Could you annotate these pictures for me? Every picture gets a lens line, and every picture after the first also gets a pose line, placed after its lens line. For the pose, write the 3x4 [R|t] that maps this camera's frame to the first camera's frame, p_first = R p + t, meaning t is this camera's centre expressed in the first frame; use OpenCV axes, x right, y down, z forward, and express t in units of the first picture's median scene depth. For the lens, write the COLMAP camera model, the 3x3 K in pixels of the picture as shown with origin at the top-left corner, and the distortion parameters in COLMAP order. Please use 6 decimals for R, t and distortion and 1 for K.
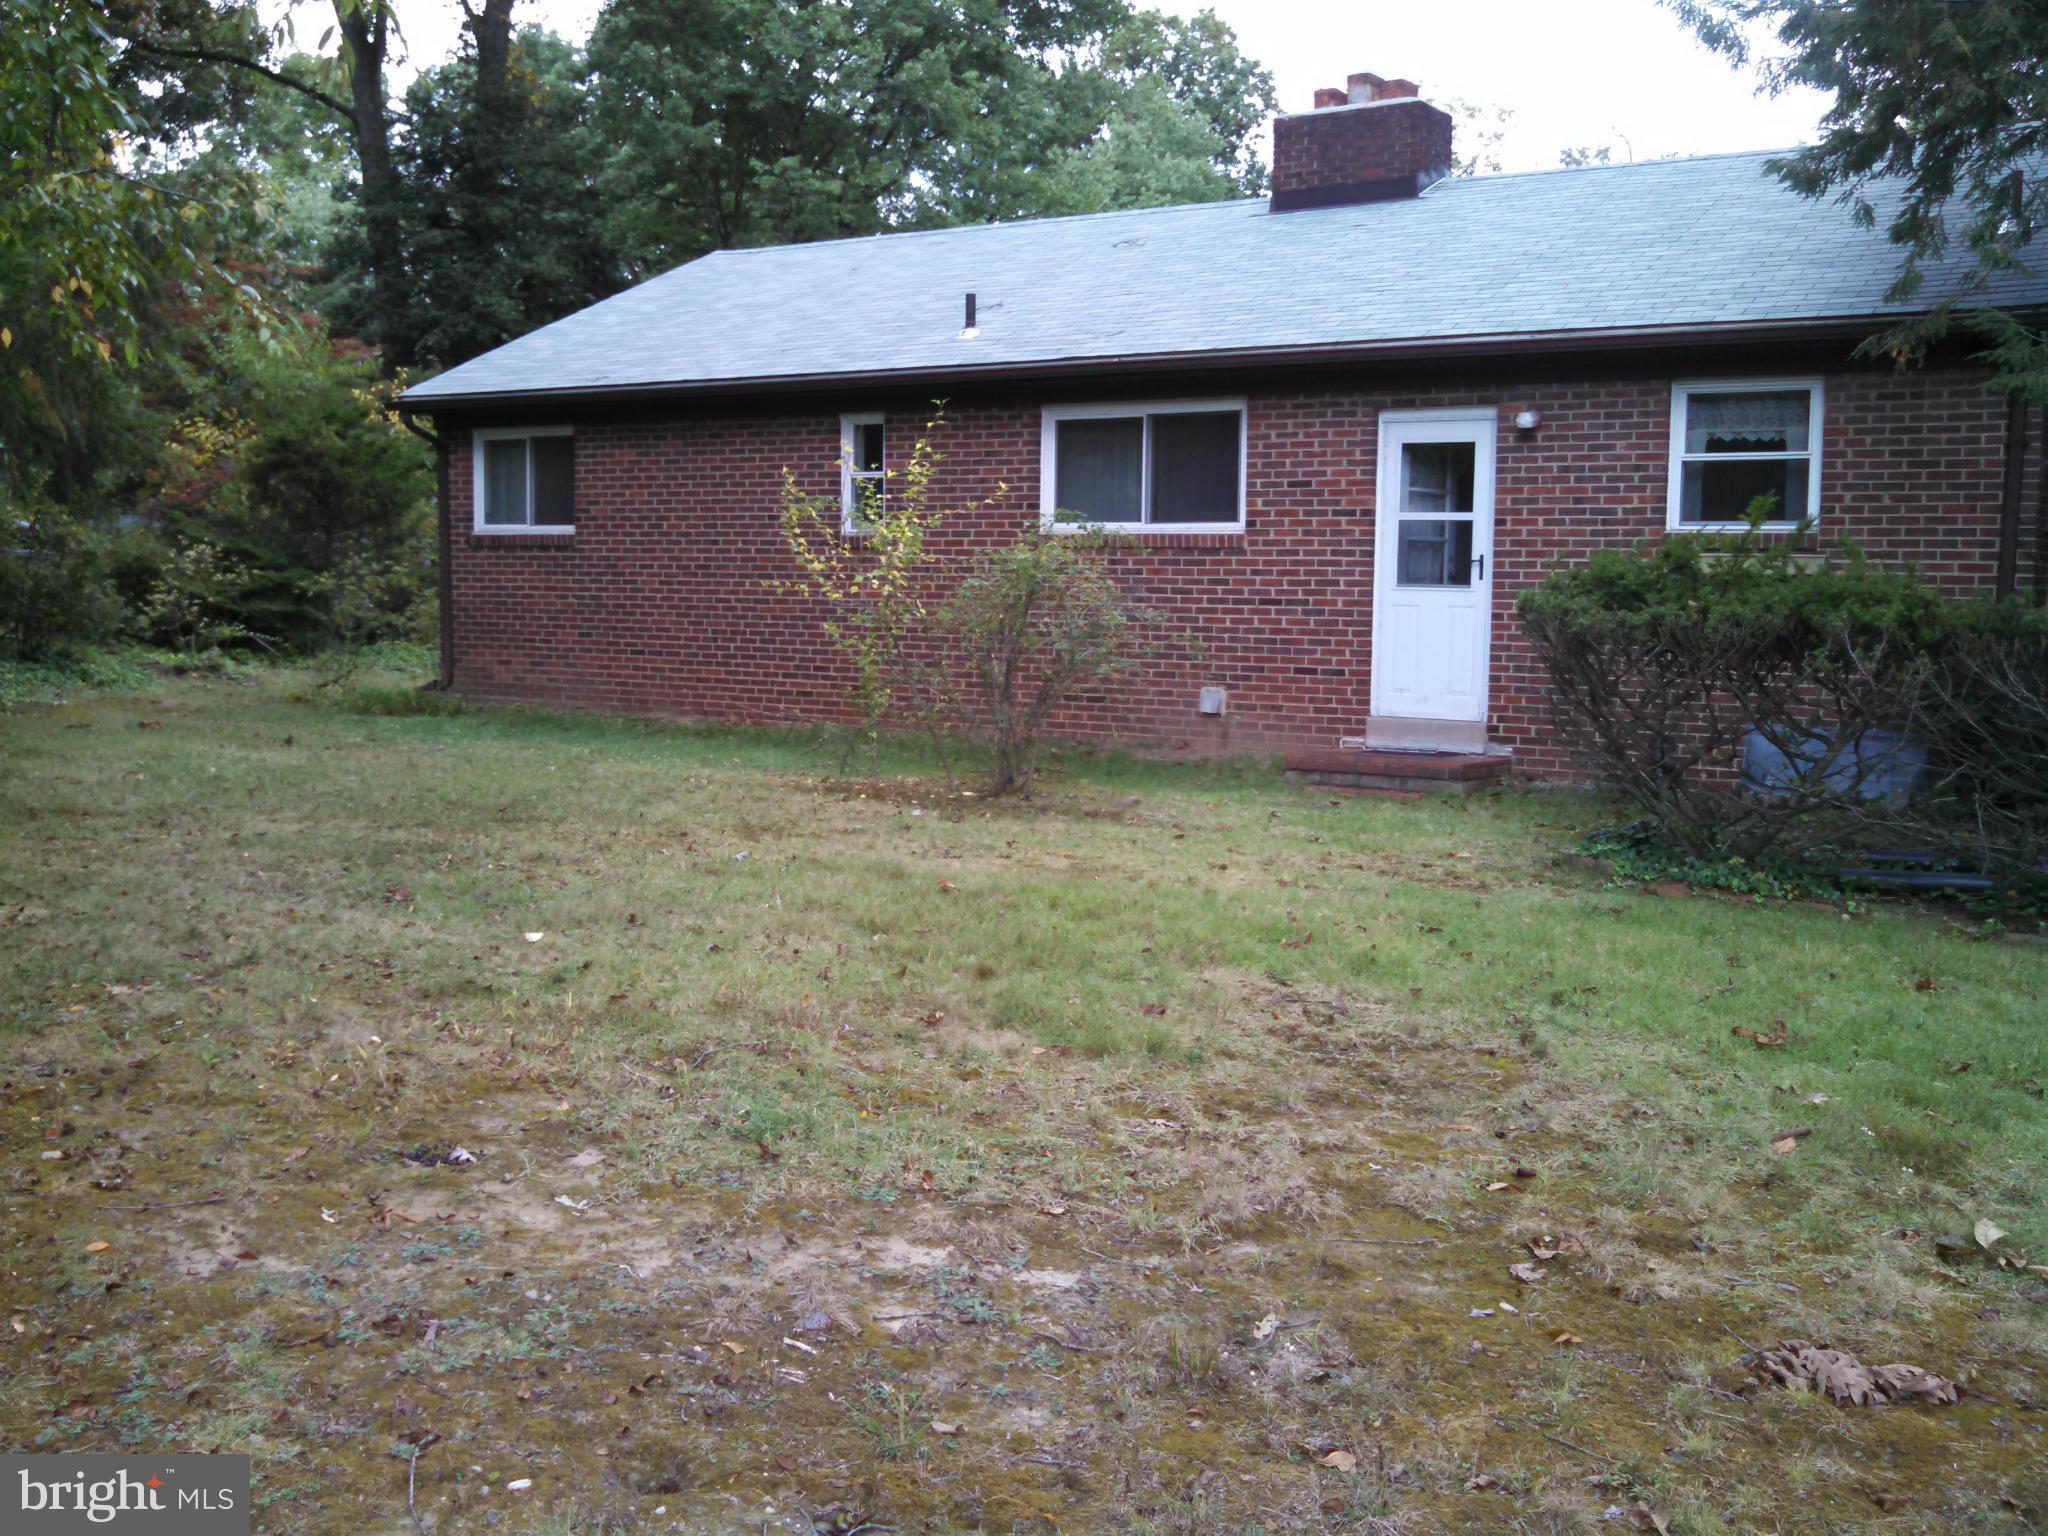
lens RADIAL K [[2022.1, 0, 1023.6], [0, 2022.1, 765.8], [0, 0, 1]] dist [-0.022982, 0.000000]
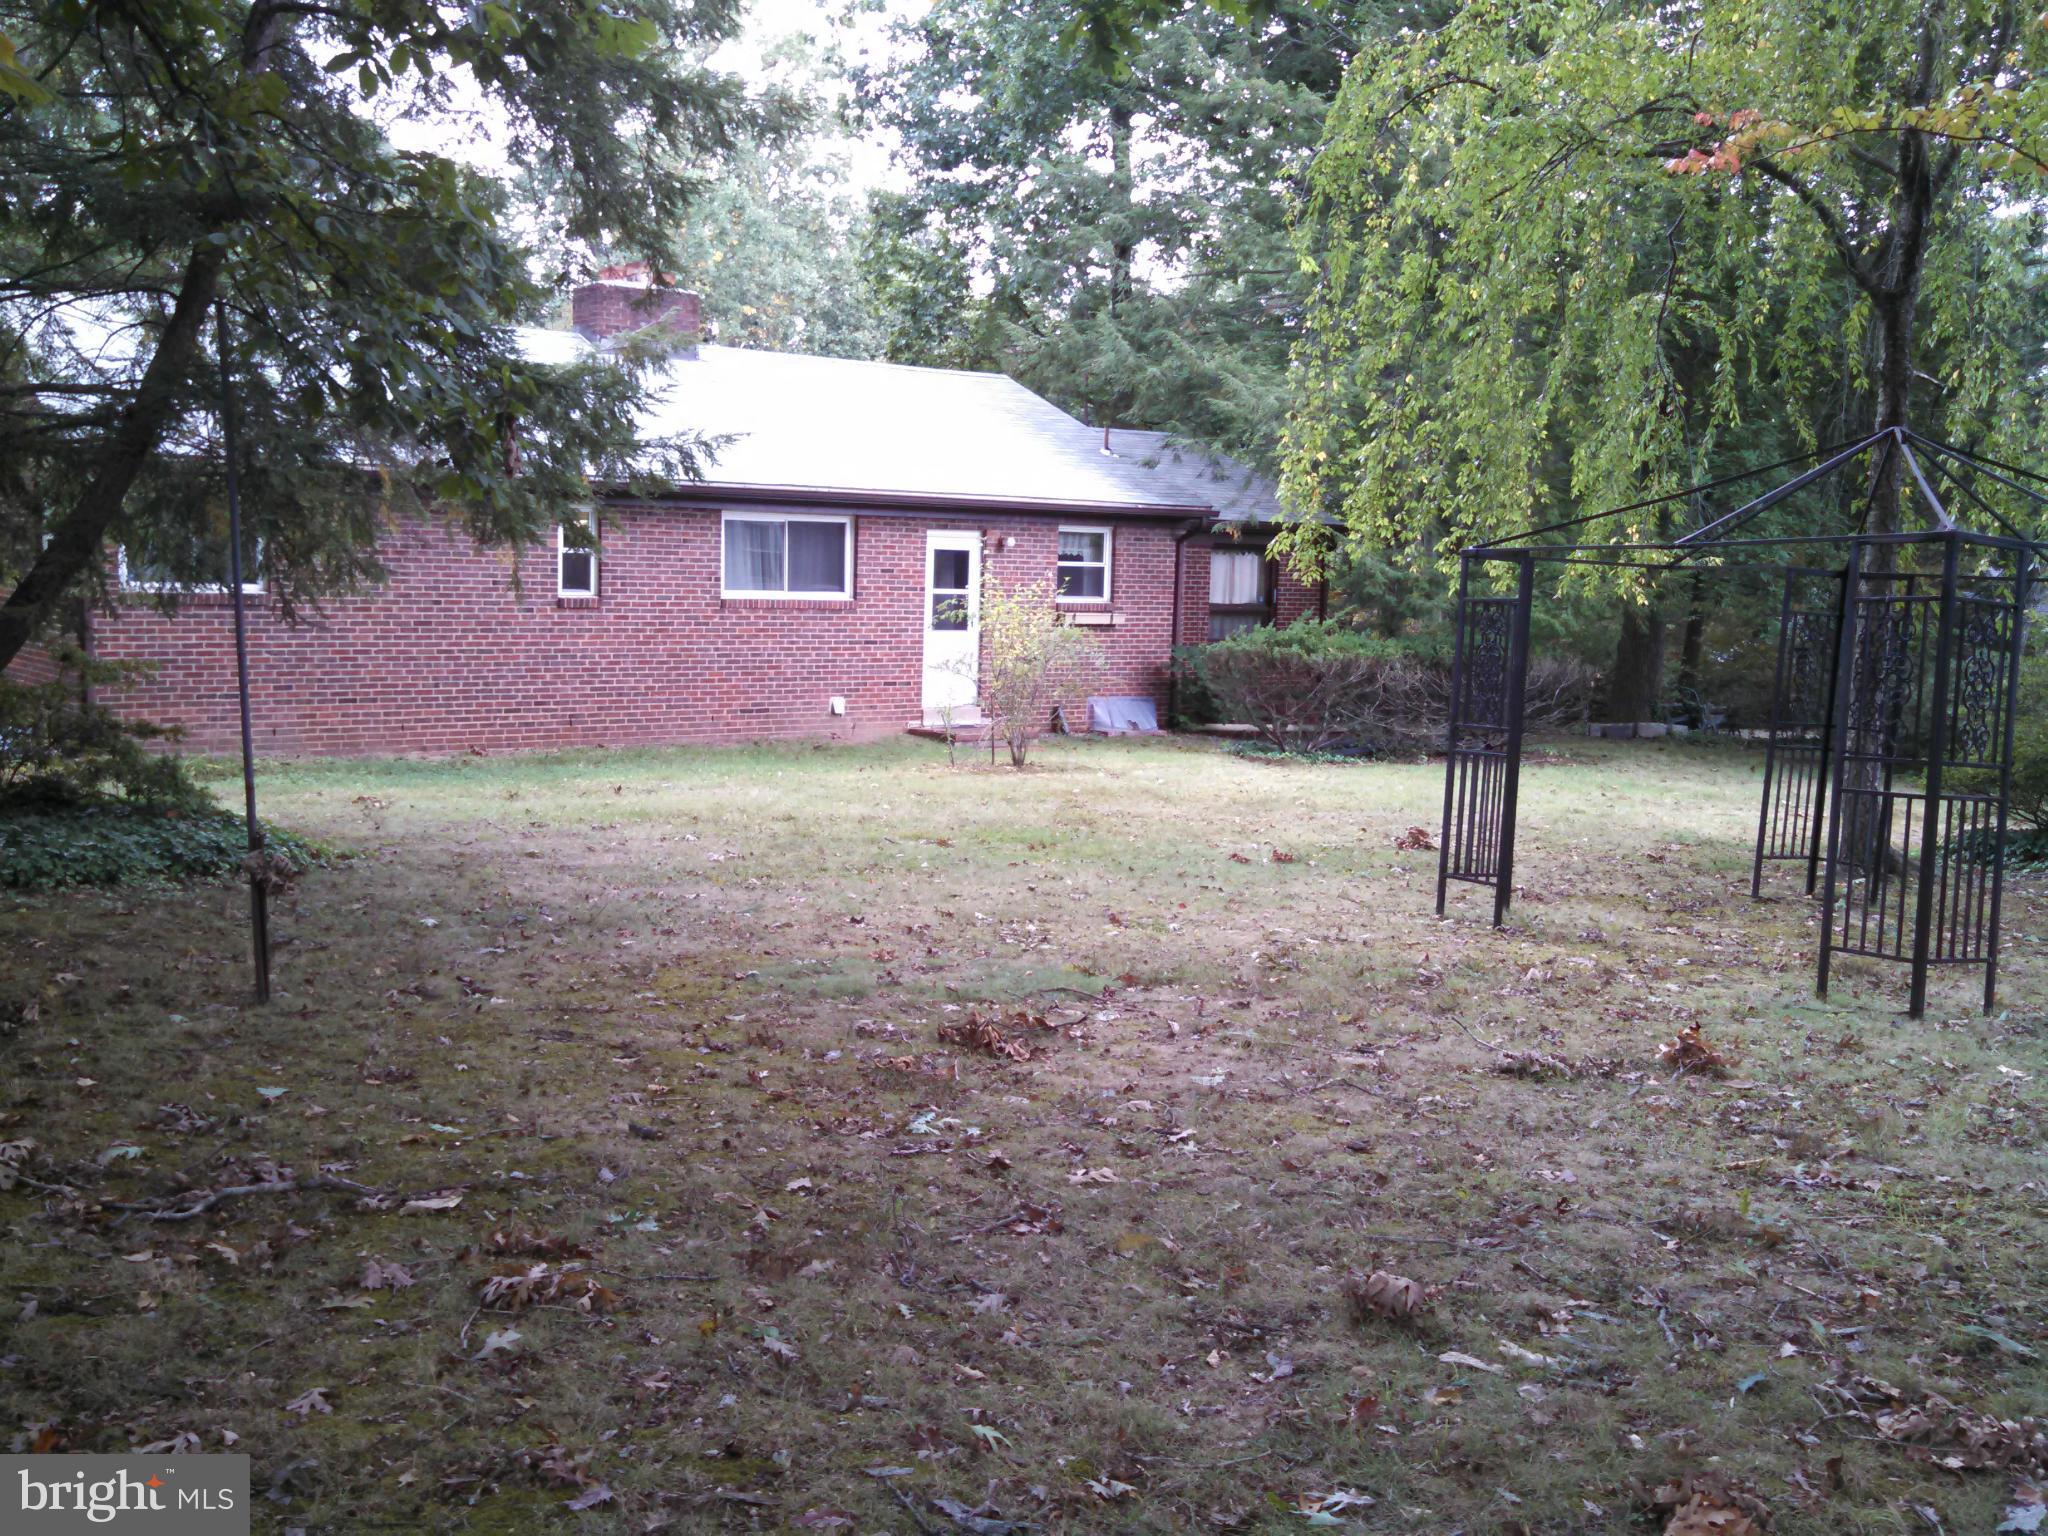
lens RADIAL K [[2022.1, 0, 1023.4], [0, 2022.1, 769.3], [0, 0, 1]] dist [-0.022982, 0.000000]
pose [[0.336353, -0.072872, 0.938912, -1.352633], [0.094568, 0.994576, 0.043314, -0.038224], [-0.936976, 0.074222, 0.341420, 0.335646]]
